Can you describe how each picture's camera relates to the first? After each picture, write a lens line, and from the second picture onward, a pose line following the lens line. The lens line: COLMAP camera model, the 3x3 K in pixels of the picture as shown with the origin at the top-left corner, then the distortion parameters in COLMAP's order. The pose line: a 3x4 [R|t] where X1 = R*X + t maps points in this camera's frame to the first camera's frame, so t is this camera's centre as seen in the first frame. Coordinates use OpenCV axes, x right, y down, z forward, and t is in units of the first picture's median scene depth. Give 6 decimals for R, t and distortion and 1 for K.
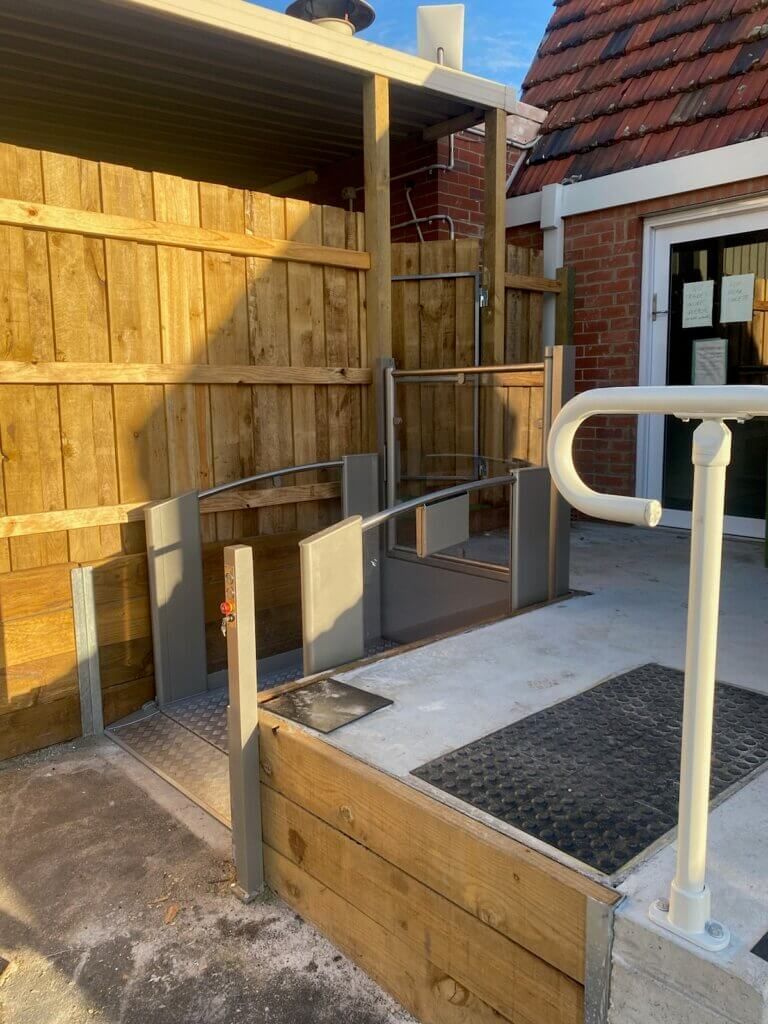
lens RADIAL K [[786.0, 0, 384.0], [0, 786.0, 512.0], [0, 0, 1]] dist [0.069591, 0.000096]
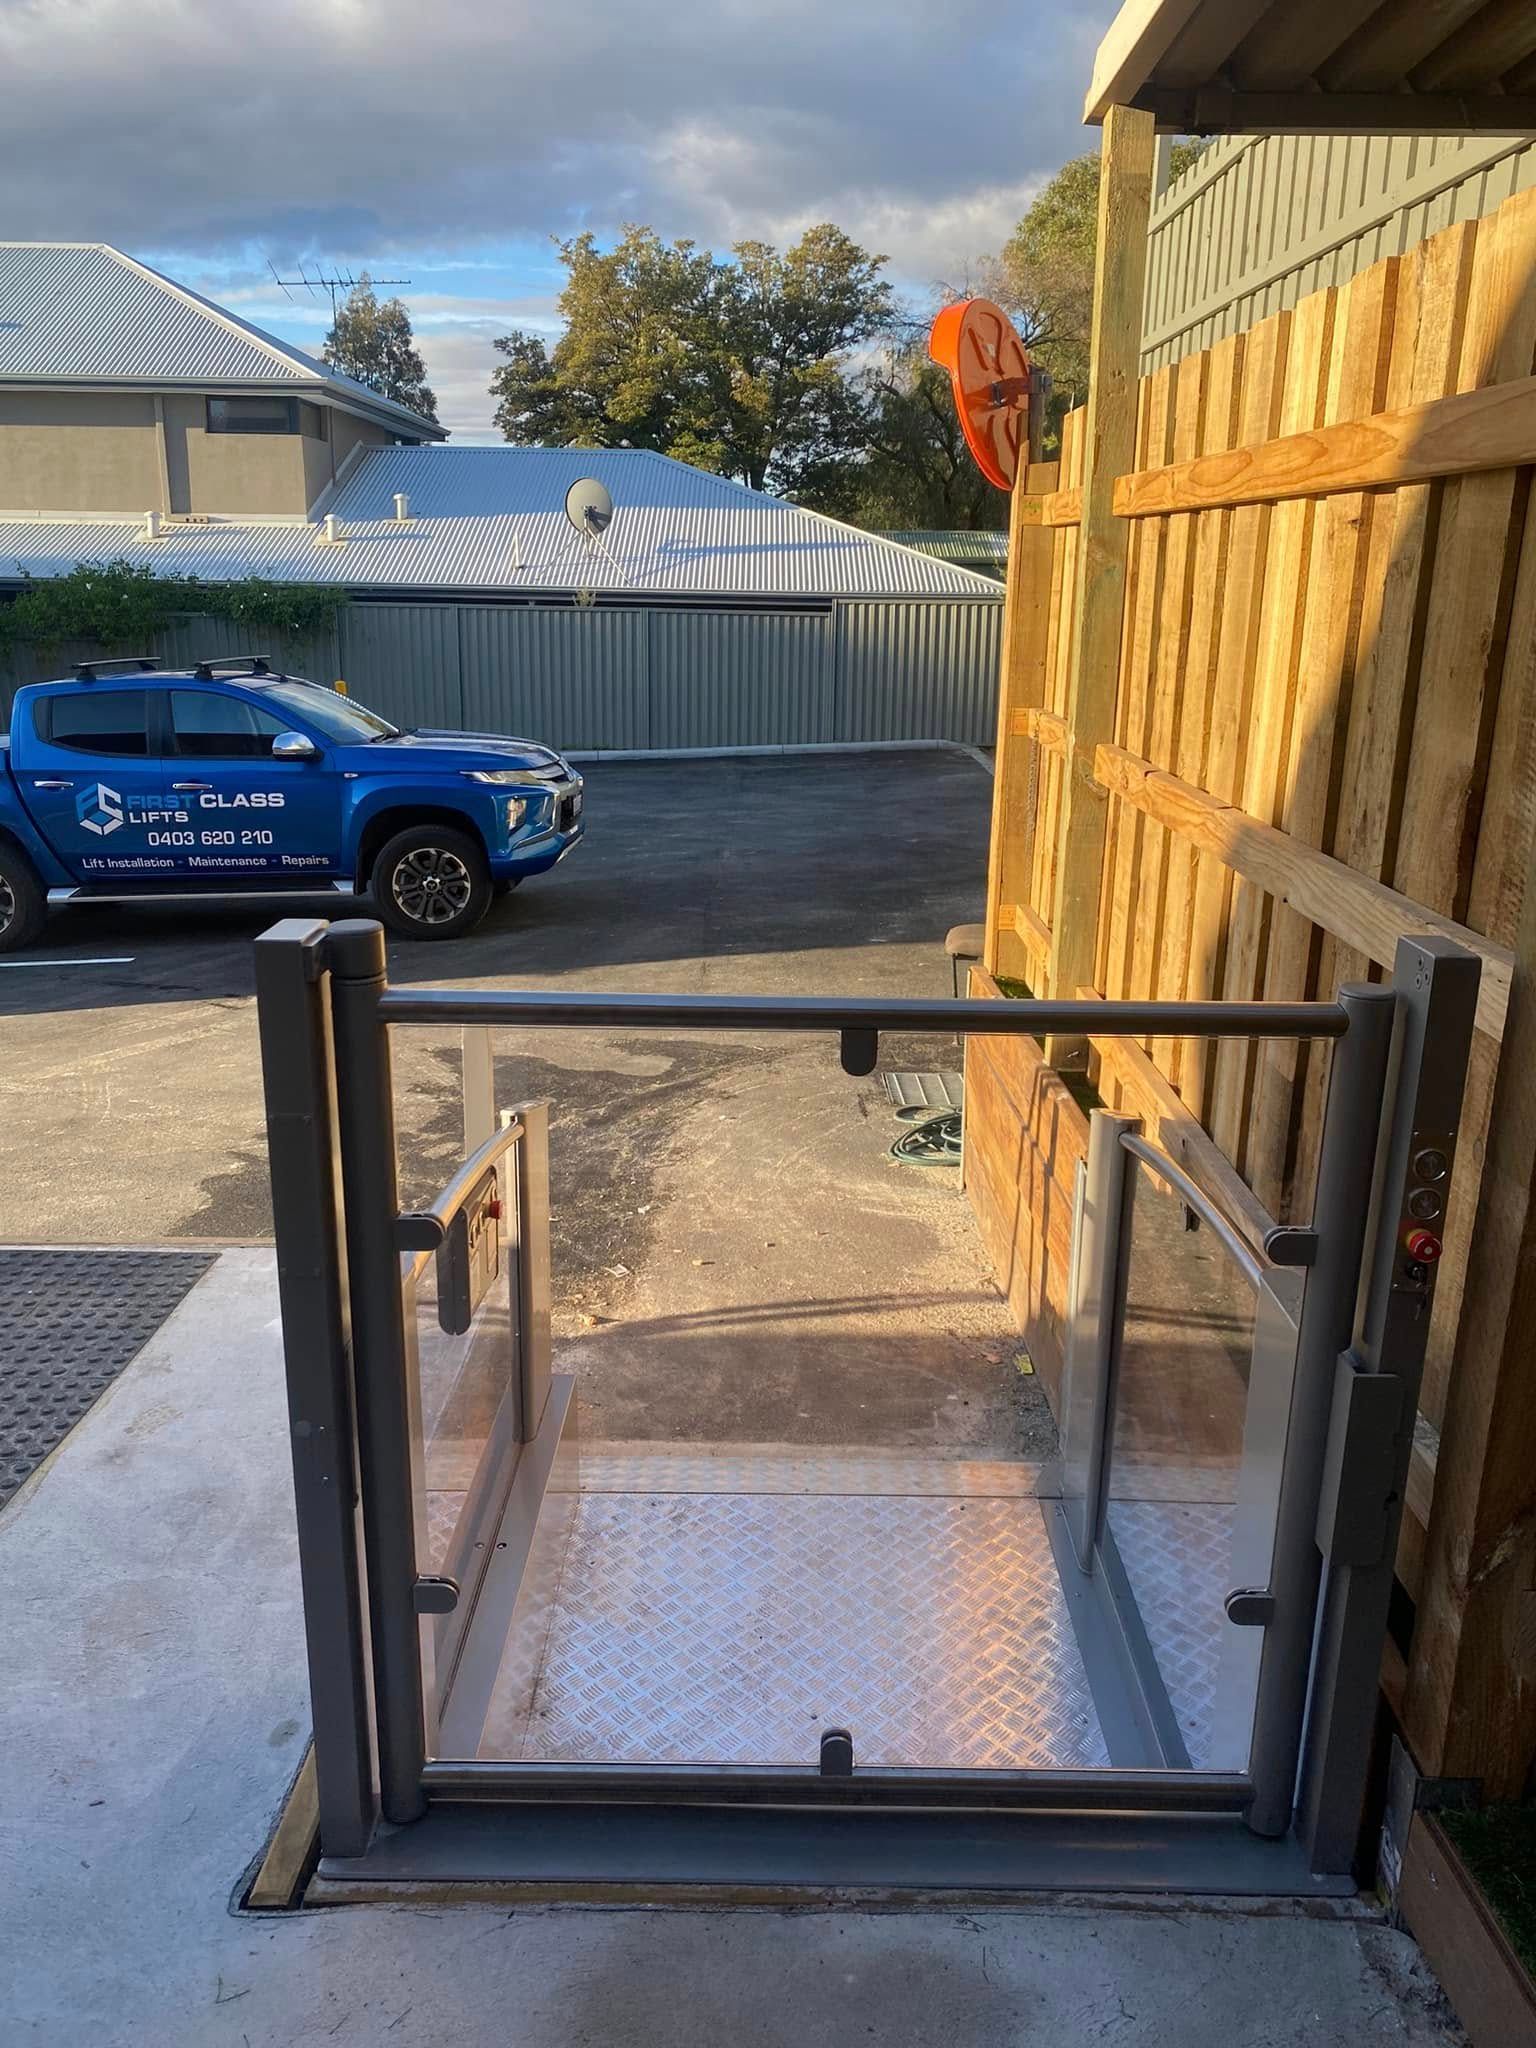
lens RADIAL K [[1572.0, 0, 768.0], [0, 1572.0, 1024.0], [0, 0, 1]] dist [0.069591, 0.000096]
pose [[-0.675560, 0.203172, -0.708759, 0.666316], [-0.117565, 0.919301, 0.375585, -0.520866], [0.727871, 0.337056, -0.597157, 1.952001]]
